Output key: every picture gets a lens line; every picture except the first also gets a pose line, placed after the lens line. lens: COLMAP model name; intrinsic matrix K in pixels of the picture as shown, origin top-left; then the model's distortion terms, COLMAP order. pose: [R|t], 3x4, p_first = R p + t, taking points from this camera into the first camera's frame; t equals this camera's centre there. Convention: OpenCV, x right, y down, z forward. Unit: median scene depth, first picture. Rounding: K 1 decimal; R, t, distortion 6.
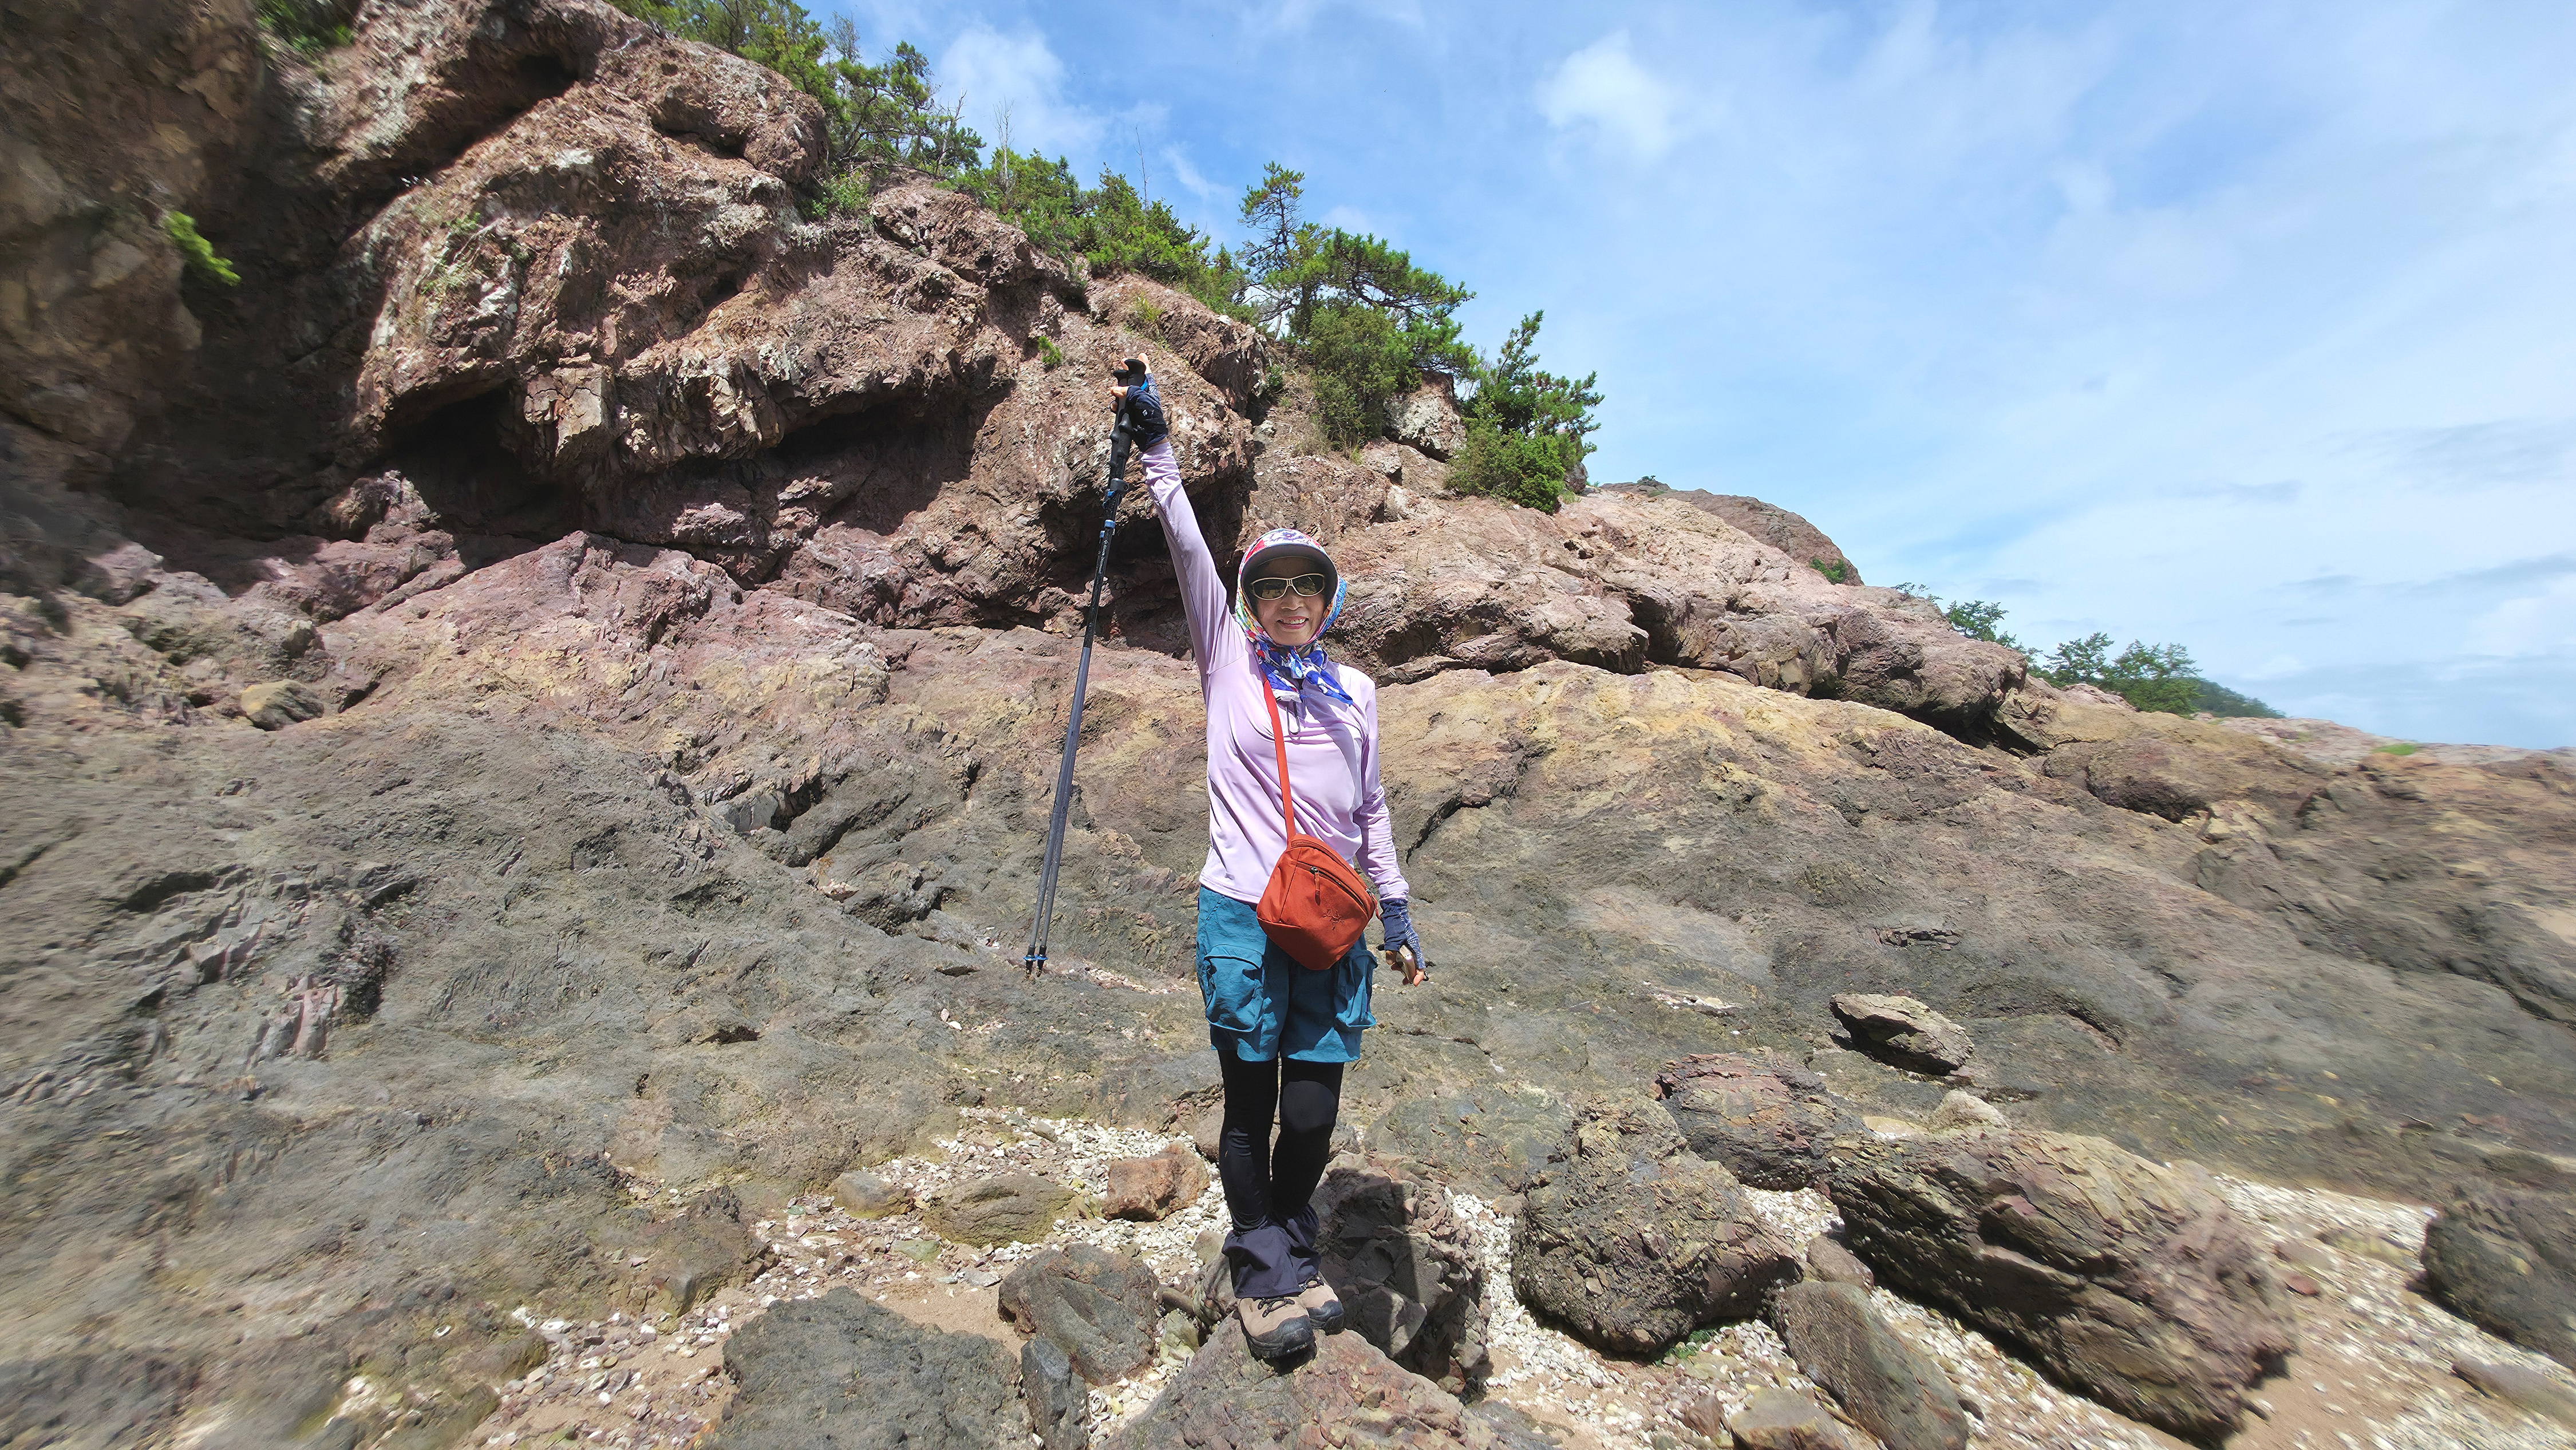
lens RADIAL K [[1118.9, 0, 1282.7], [0, 1118.9, 706.1], [0, 0, 1]] dist [0.002253, -0.000618]
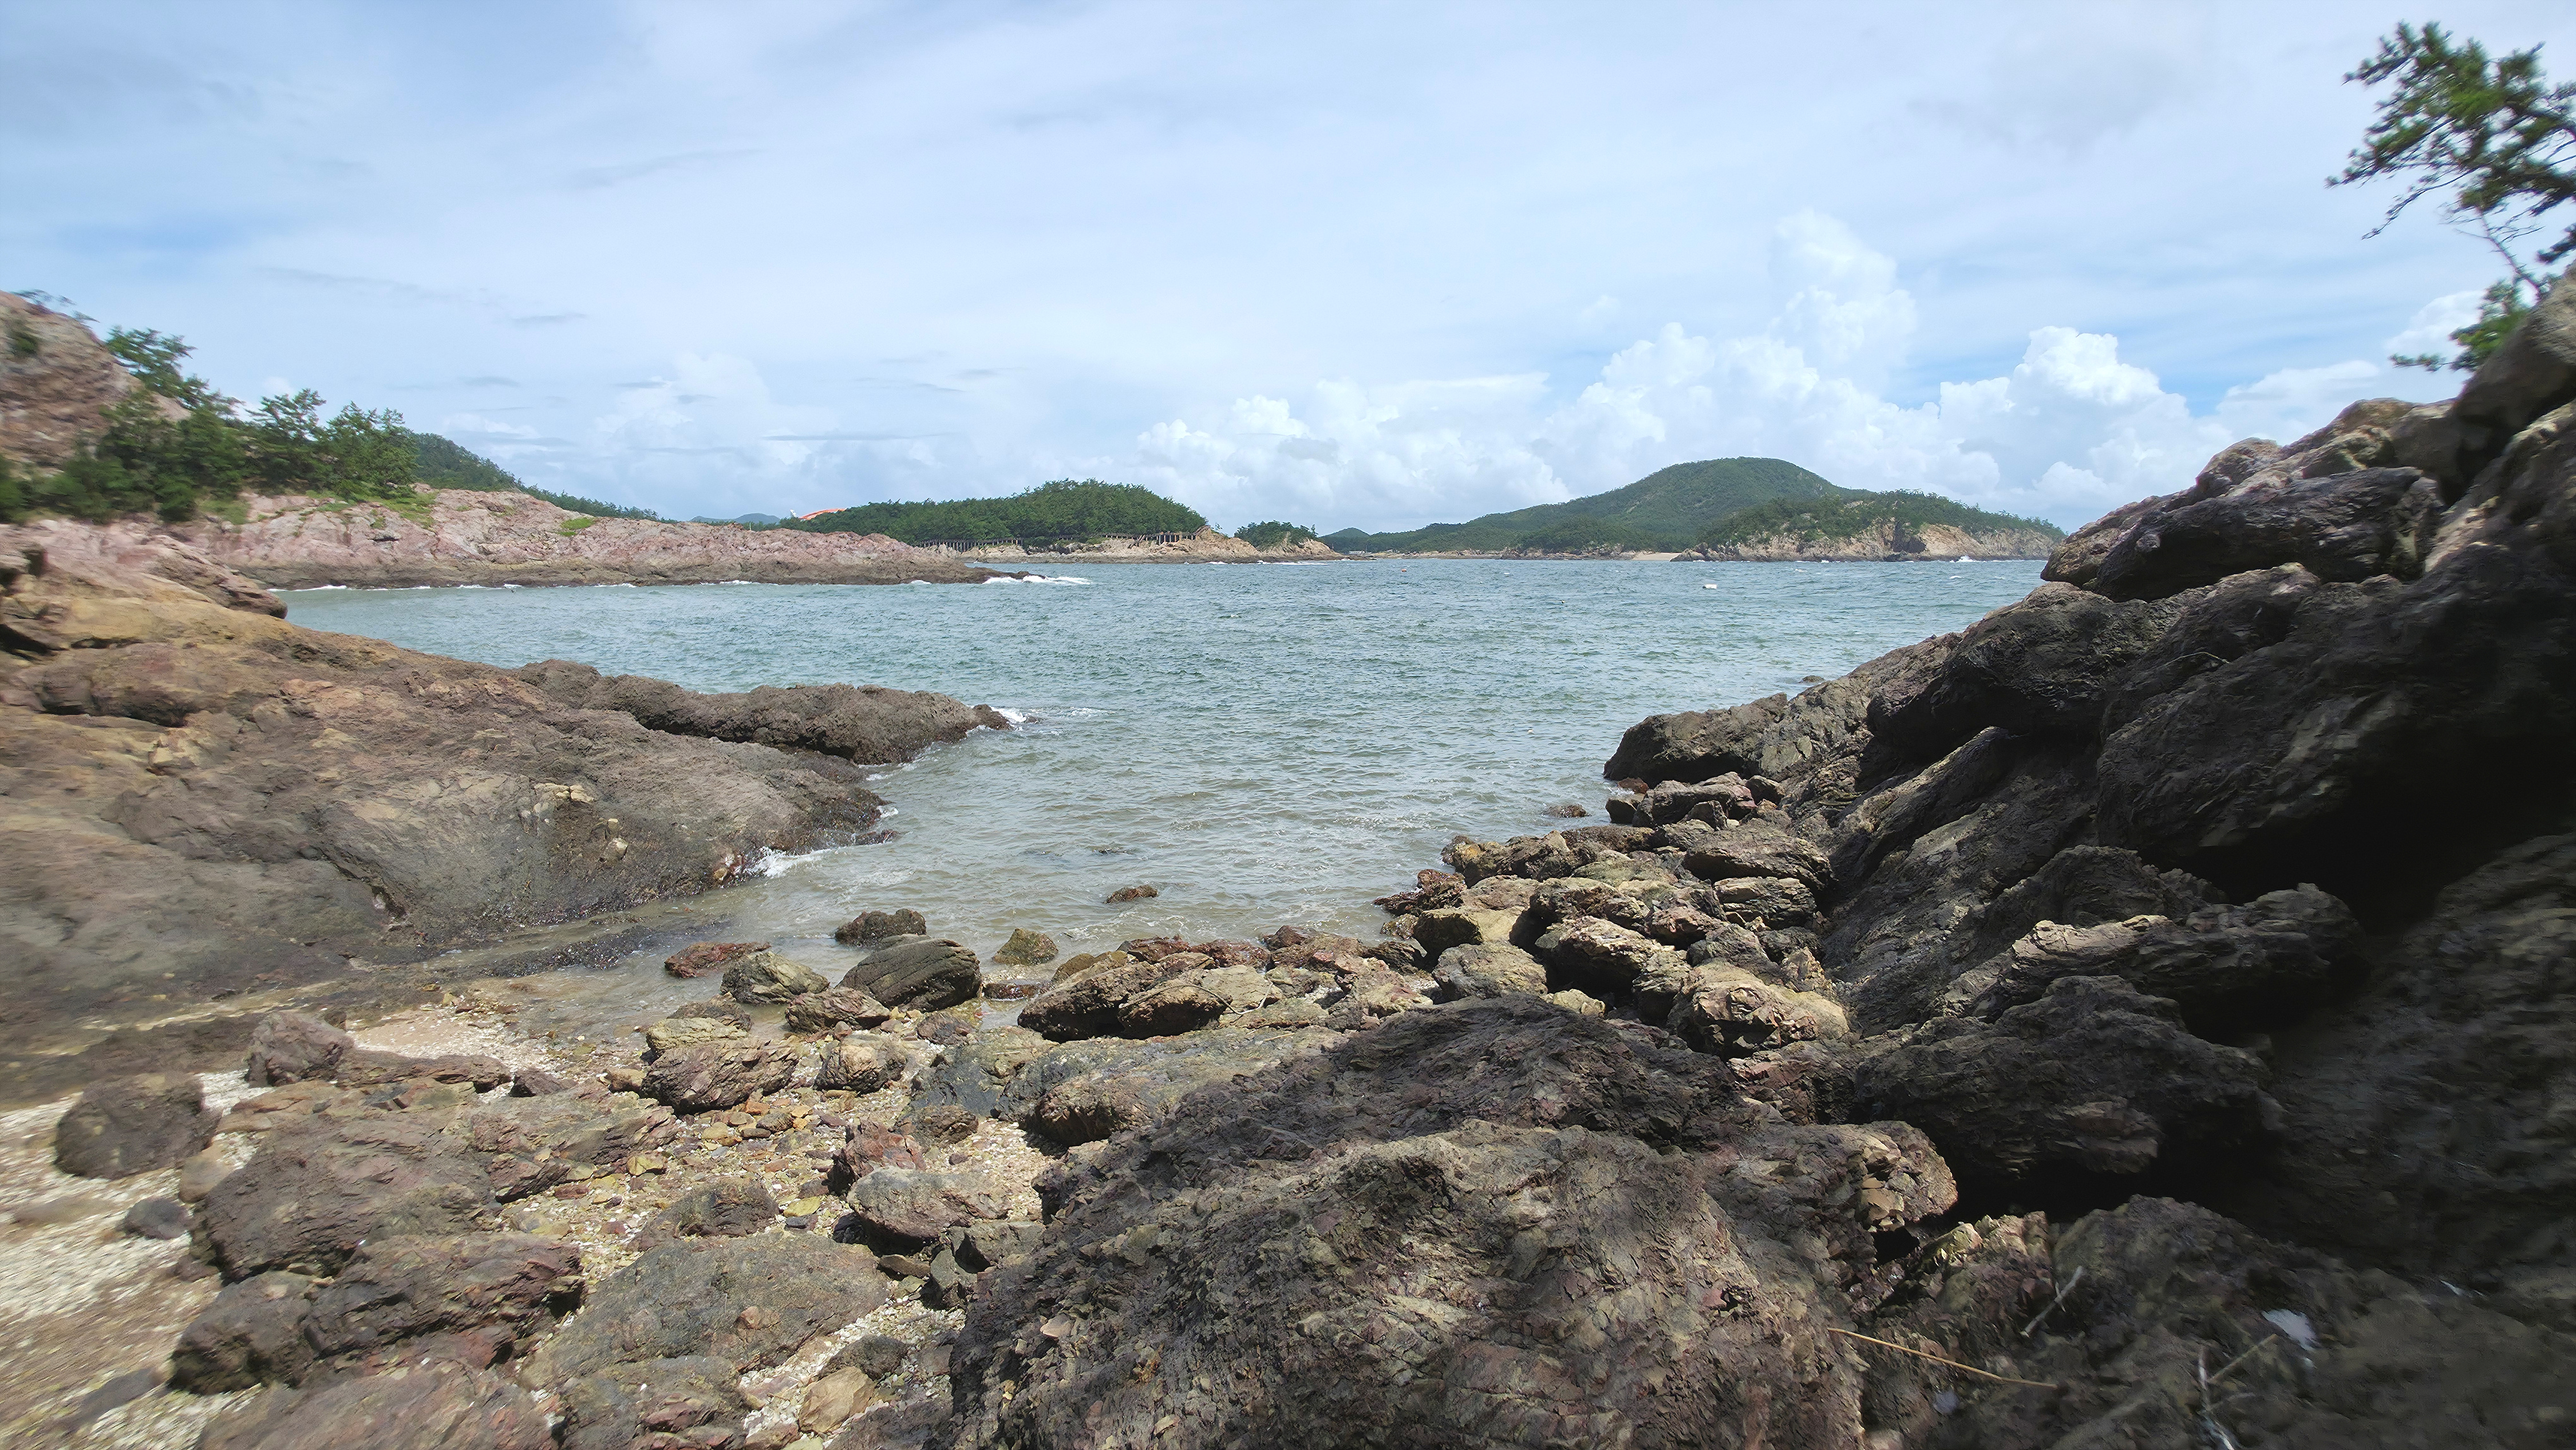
lens RADIAL K [[1191.3, 0, 1236.0], [0, 1191.3, 722.6], [0, 0, 1]] dist [0.000398, 0.000109]
pose [[0.291097, -0.152981, 0.944383, -0.019618], [-0.046495, 0.983704, 0.173682, -0.234940], [-0.955563, -0.094468, 0.279240, -0.510506]]
